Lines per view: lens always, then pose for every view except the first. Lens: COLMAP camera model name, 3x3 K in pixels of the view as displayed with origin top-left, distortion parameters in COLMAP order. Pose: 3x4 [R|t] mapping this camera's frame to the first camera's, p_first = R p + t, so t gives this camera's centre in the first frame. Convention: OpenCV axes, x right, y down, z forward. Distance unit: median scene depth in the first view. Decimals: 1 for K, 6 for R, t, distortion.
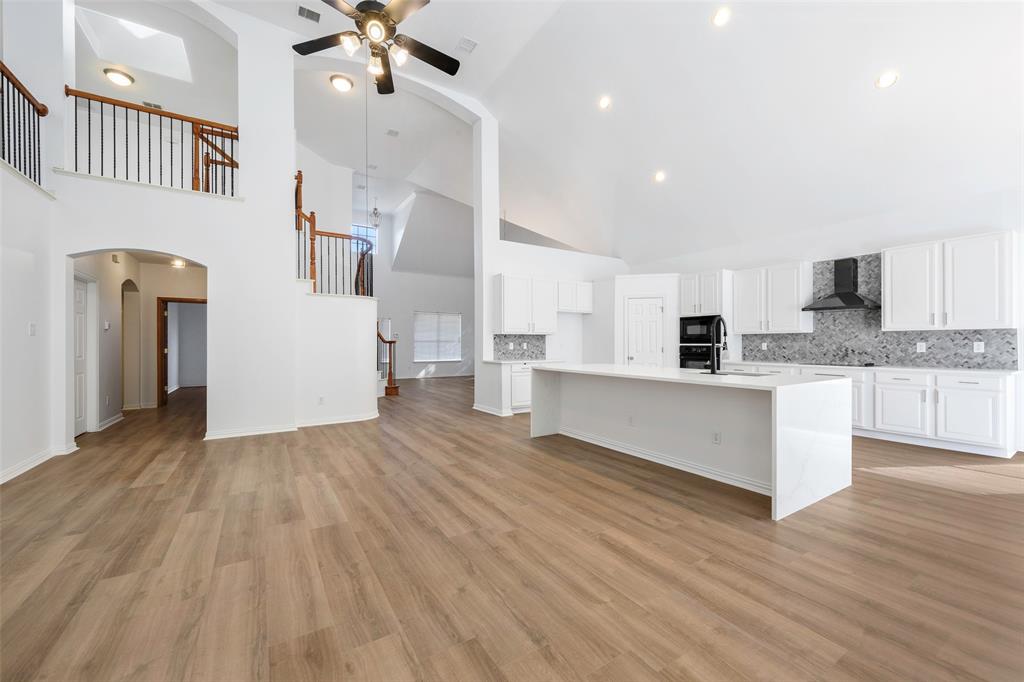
lens RADIAL K [[396.7, 0, 517.0], [0, 396.7, 343.7], [0, 0, 1]] dist [0.000003, -0.000081]
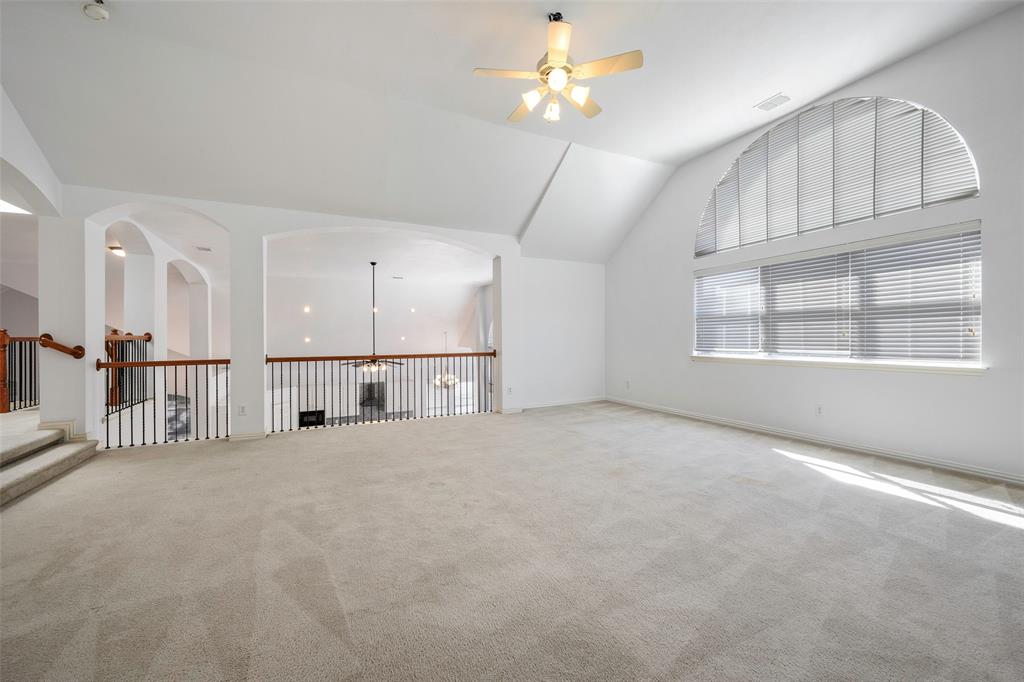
lens RADIAL K [[400.3, 0, 507.9], [0, 400.3, 341.3], [0, 0, 1]] dist [-0.001221, -0.000072]
pose [[0.108355, -0.006974, 0.994088, -2.469154], [0.006378, 0.999960, 0.006320, -0.771735], [-0.994092, 0.005655, 0.108395, -0.183515]]
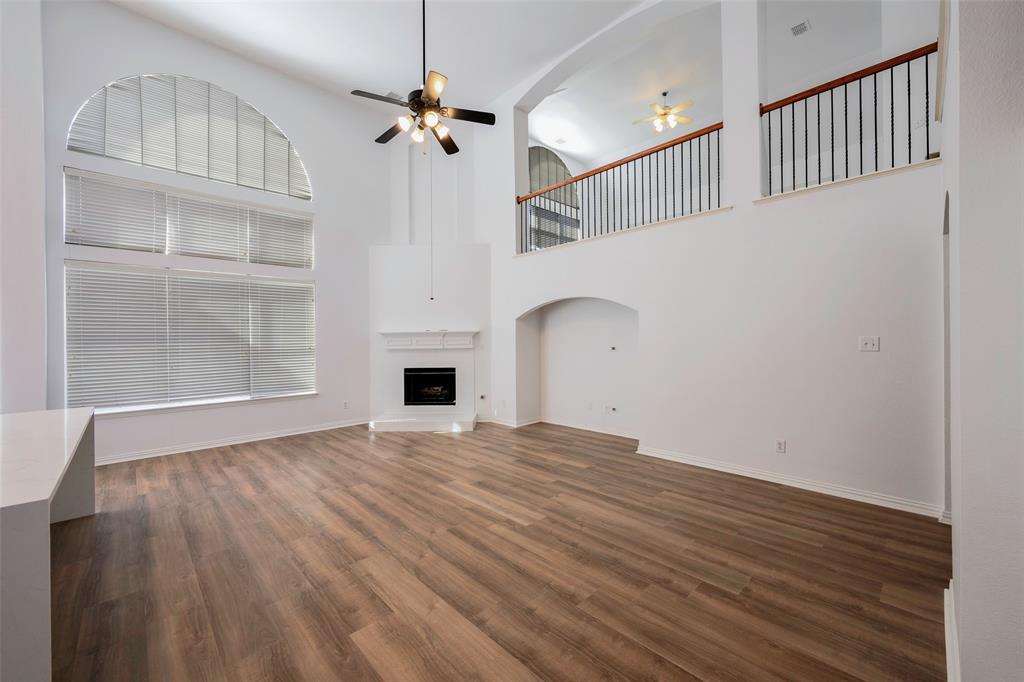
lens RADIAL K [[397.9, 0, 511.1], [0, 397.9, 339.3], [0, 0, 1]] dist [0.000952, 0.000058]
pose [[-0.981851, 0.013615, -0.189164, -0.313821], [0.013916, 0.999903, -0.000262, -0.066606], [0.189142, -0.002889, -0.981946, 1.861818]]
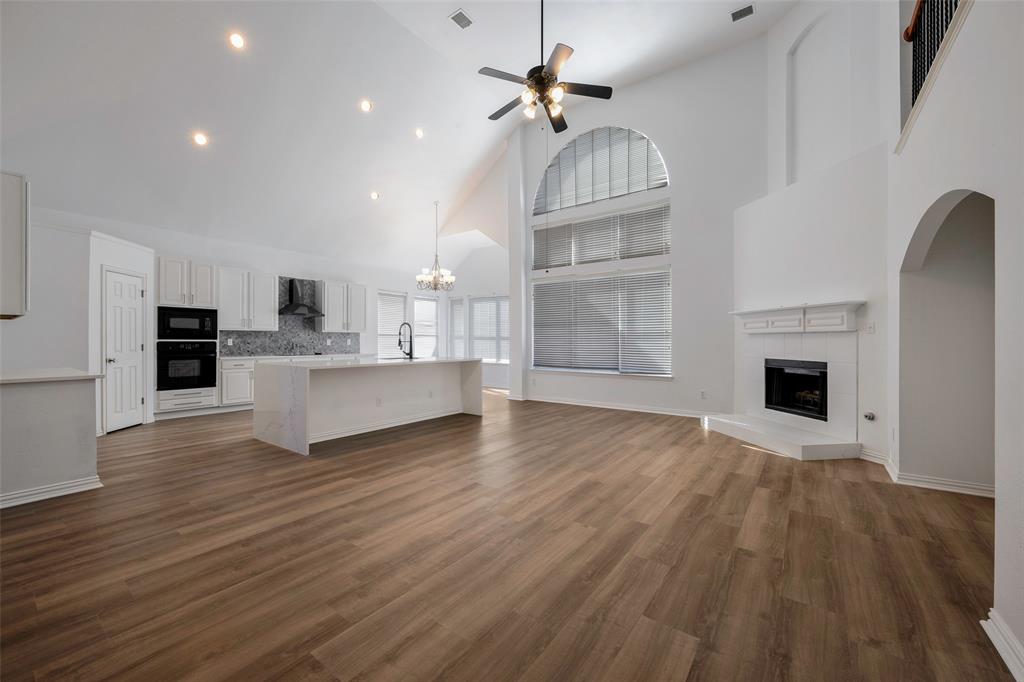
lens RADIAL K [[407.9, 0, 505.7], [0, 407.9, 340.4], [0, 0, 1]] dist [-0.000236, -0.000018]
pose [[-0.349073, 0.000209, 0.937096, -1.249032], [-0.001946, 0.999998, -0.000948, 0.002434], [-0.937094, -0.002155, -0.349071, 1.278611]]
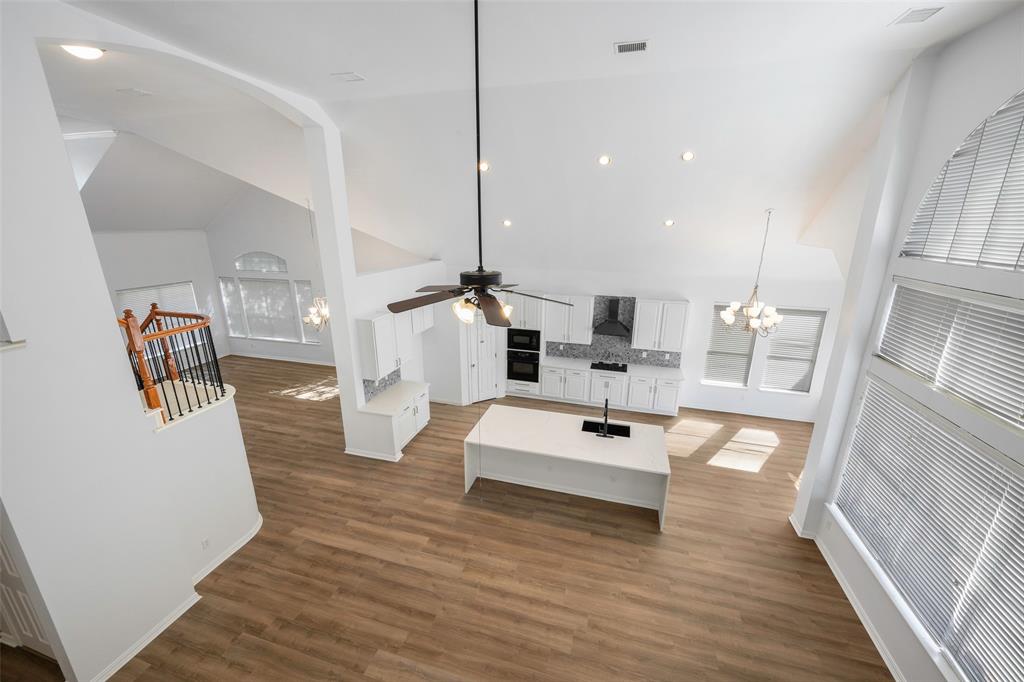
lens RADIAL K [[393.5, 0, 508.1], [0, 393.5, 340.1], [0, 0, 1]] dist [-0.000083, -0.000057]
pose [[0.753055, -0.180605, 0.632684, -0.760911], [-0.008046, 0.958989, 0.283328, -0.774071], [-0.657908, -0.218453, 0.720719, 0.213987]]
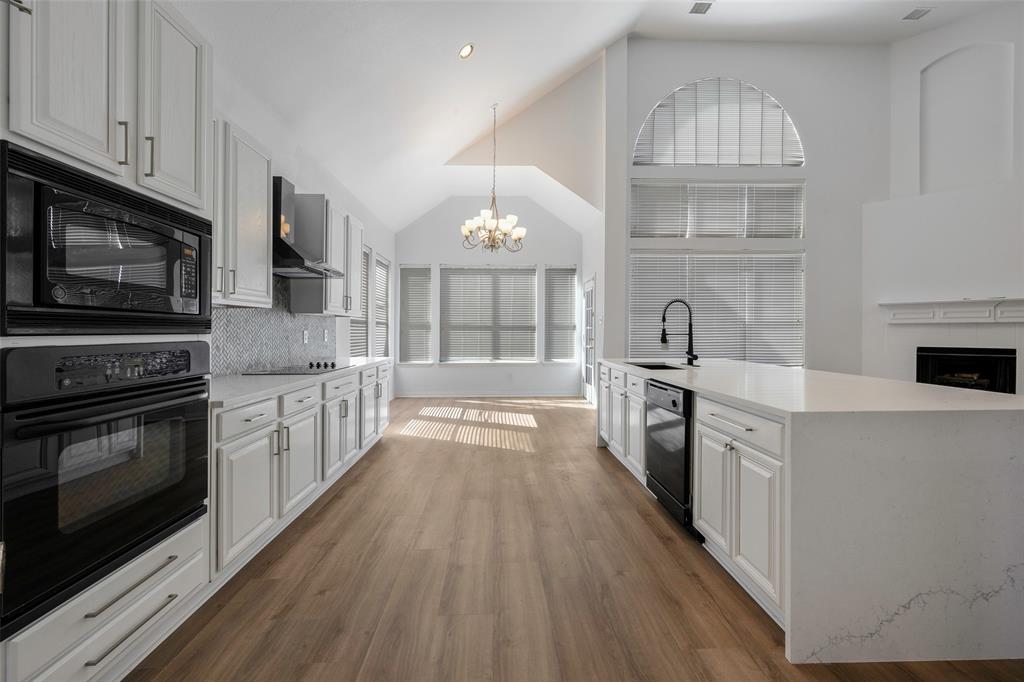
lens RADIAL K [[413.9, 0, 508.5], [0, 413.9, 333.3], [0, 0, 1]] dist [-0.000739, 0.000026]
pose [[-0.855802, -0.003557, 0.517292, 0.377833], [0.001499, 0.999955, 0.009356, -0.005110], [-0.517302, 0.008782, -0.855758, 2.105650]]
